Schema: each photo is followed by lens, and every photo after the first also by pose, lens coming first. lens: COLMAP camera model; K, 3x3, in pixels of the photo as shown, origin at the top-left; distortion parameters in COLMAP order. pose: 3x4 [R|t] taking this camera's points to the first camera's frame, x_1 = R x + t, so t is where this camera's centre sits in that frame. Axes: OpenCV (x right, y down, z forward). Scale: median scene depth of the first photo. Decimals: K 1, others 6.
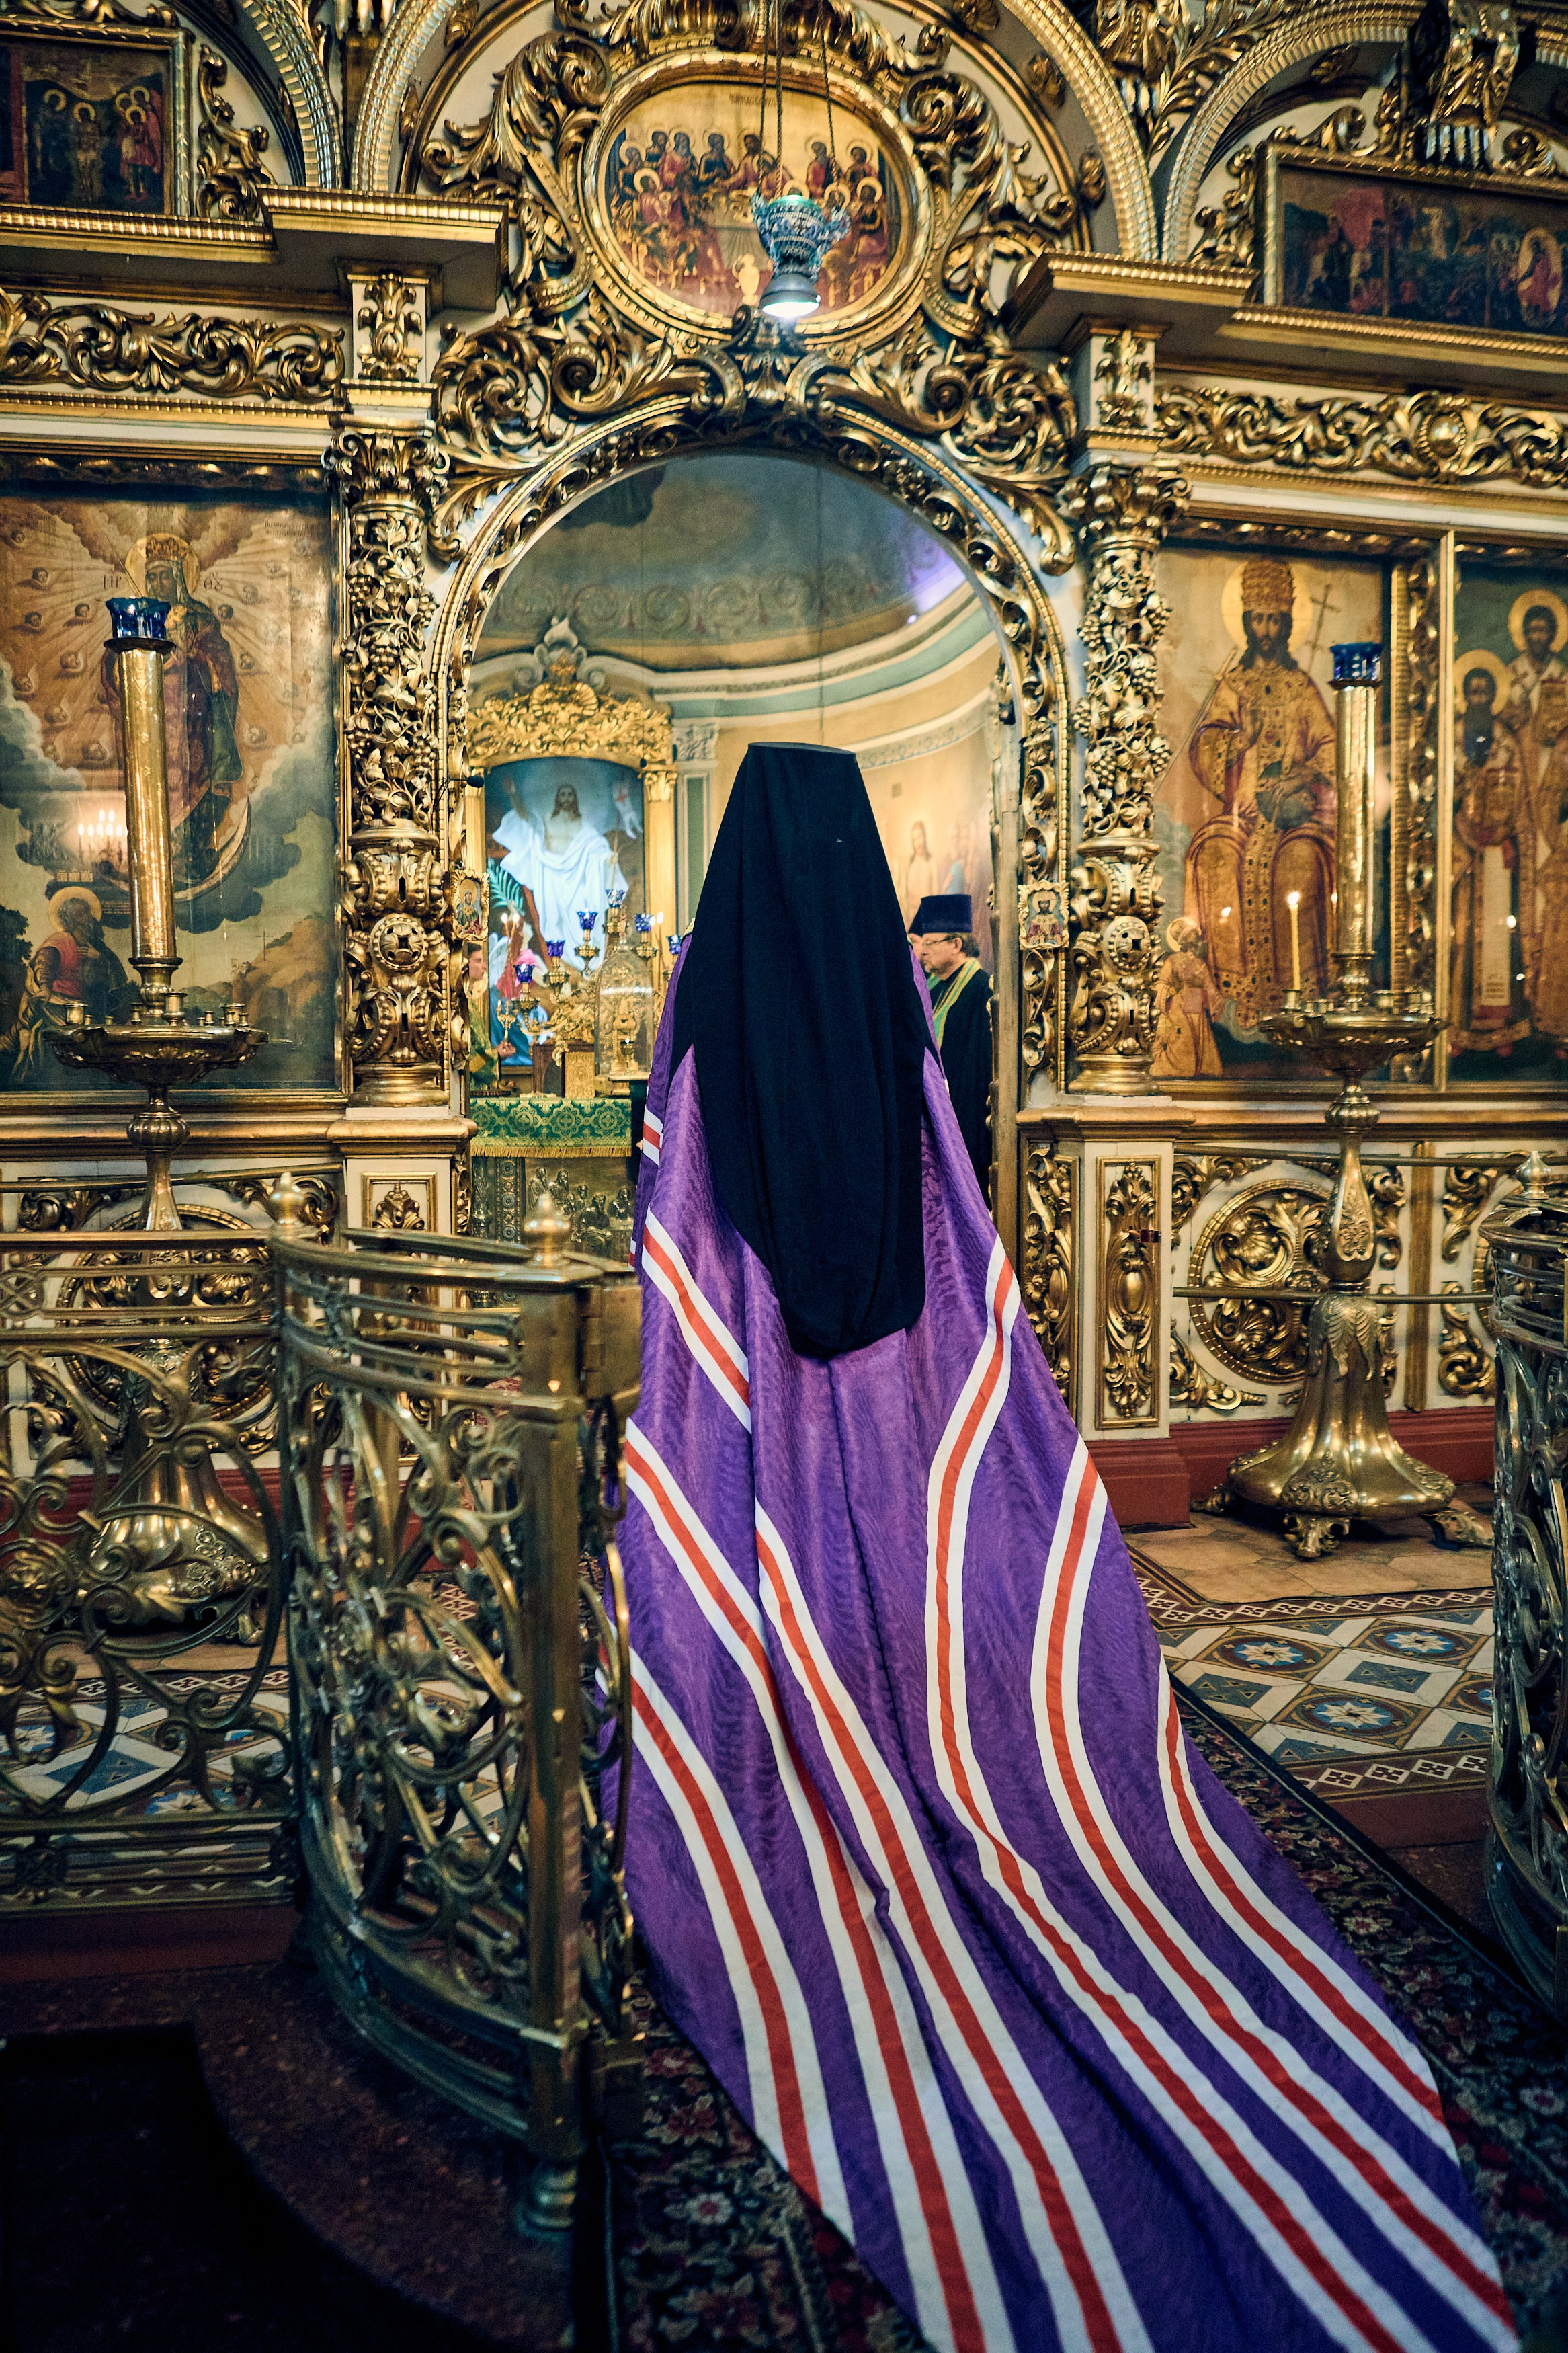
lens RADIAL K [[1761.1, 0, 799.5], [0, 1761.1, 1174.2], [0, 0, 1]] dist [-0.046910, 0.025243]
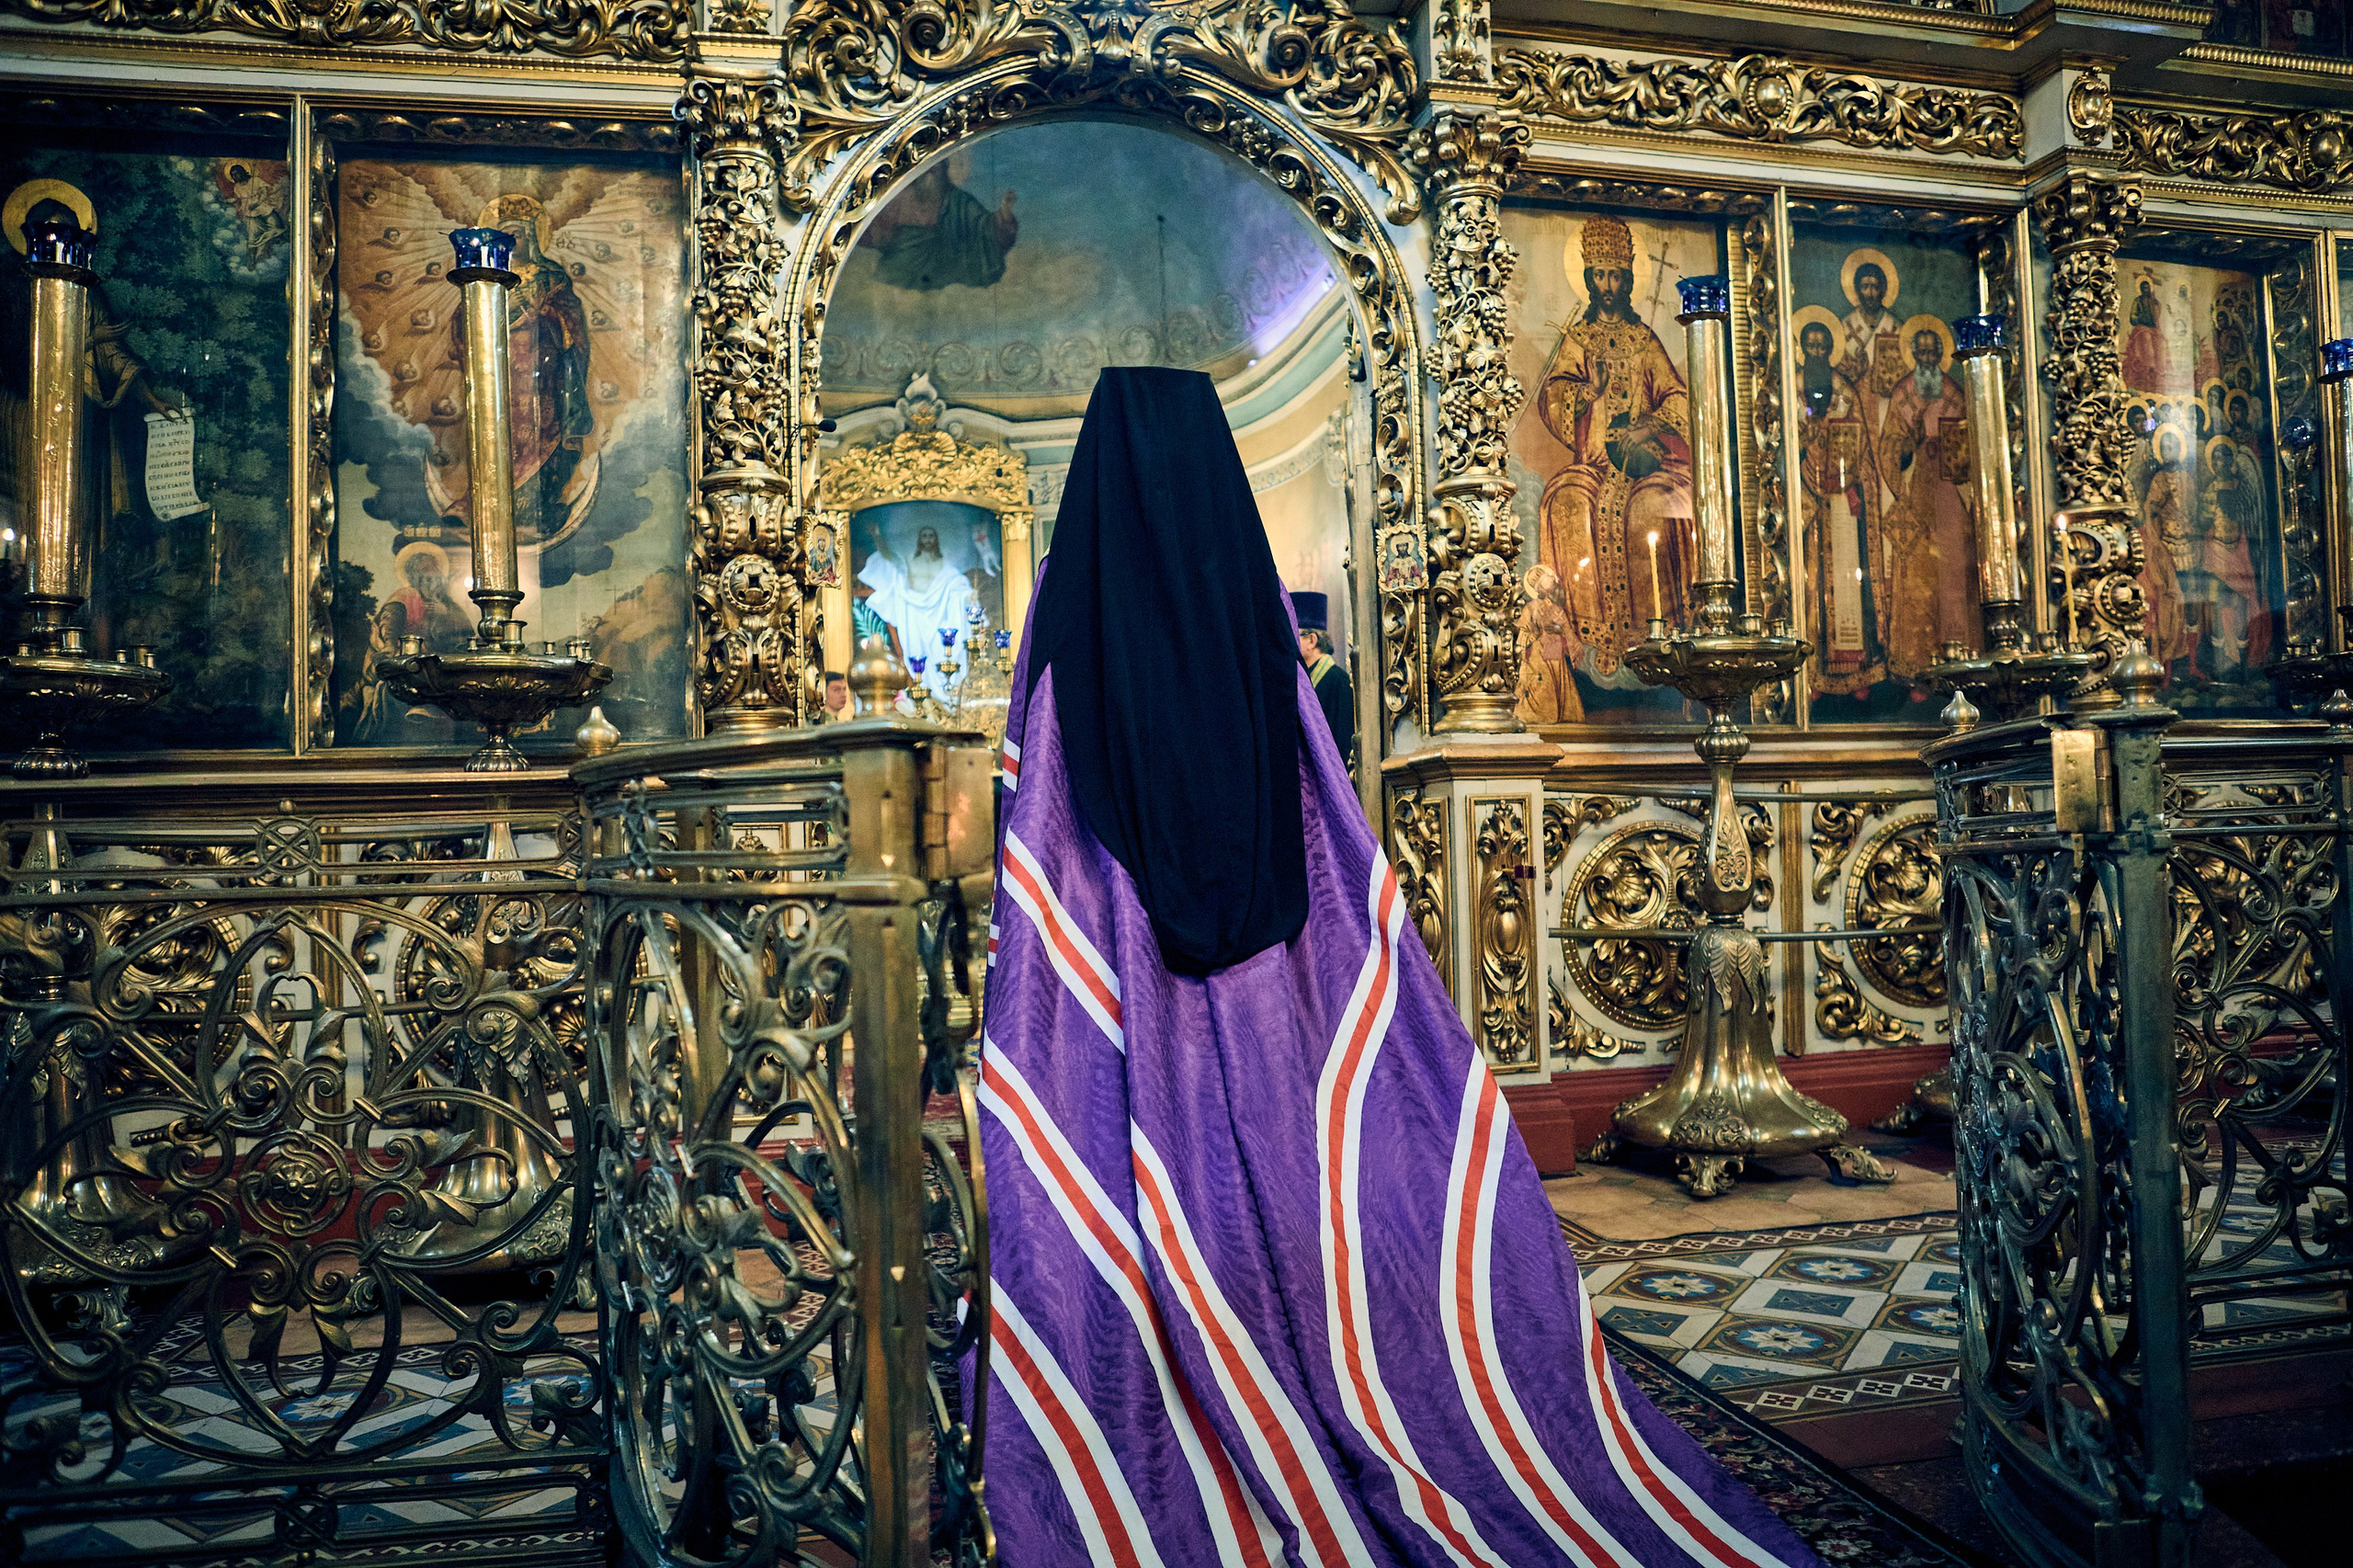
lens RADIAL K [[1637.8, 0, 1178.8], [0, 1637.8, 796.5], [0, 0, 1]] dist [-0.072283, 0.045105]
pose [[0.999568, -0.024294, 0.016552, -0.006844], [0.025548, 0.996441, -0.080326, 0.061425], [-0.014541, 0.080714, 0.996631, 0.095677]]
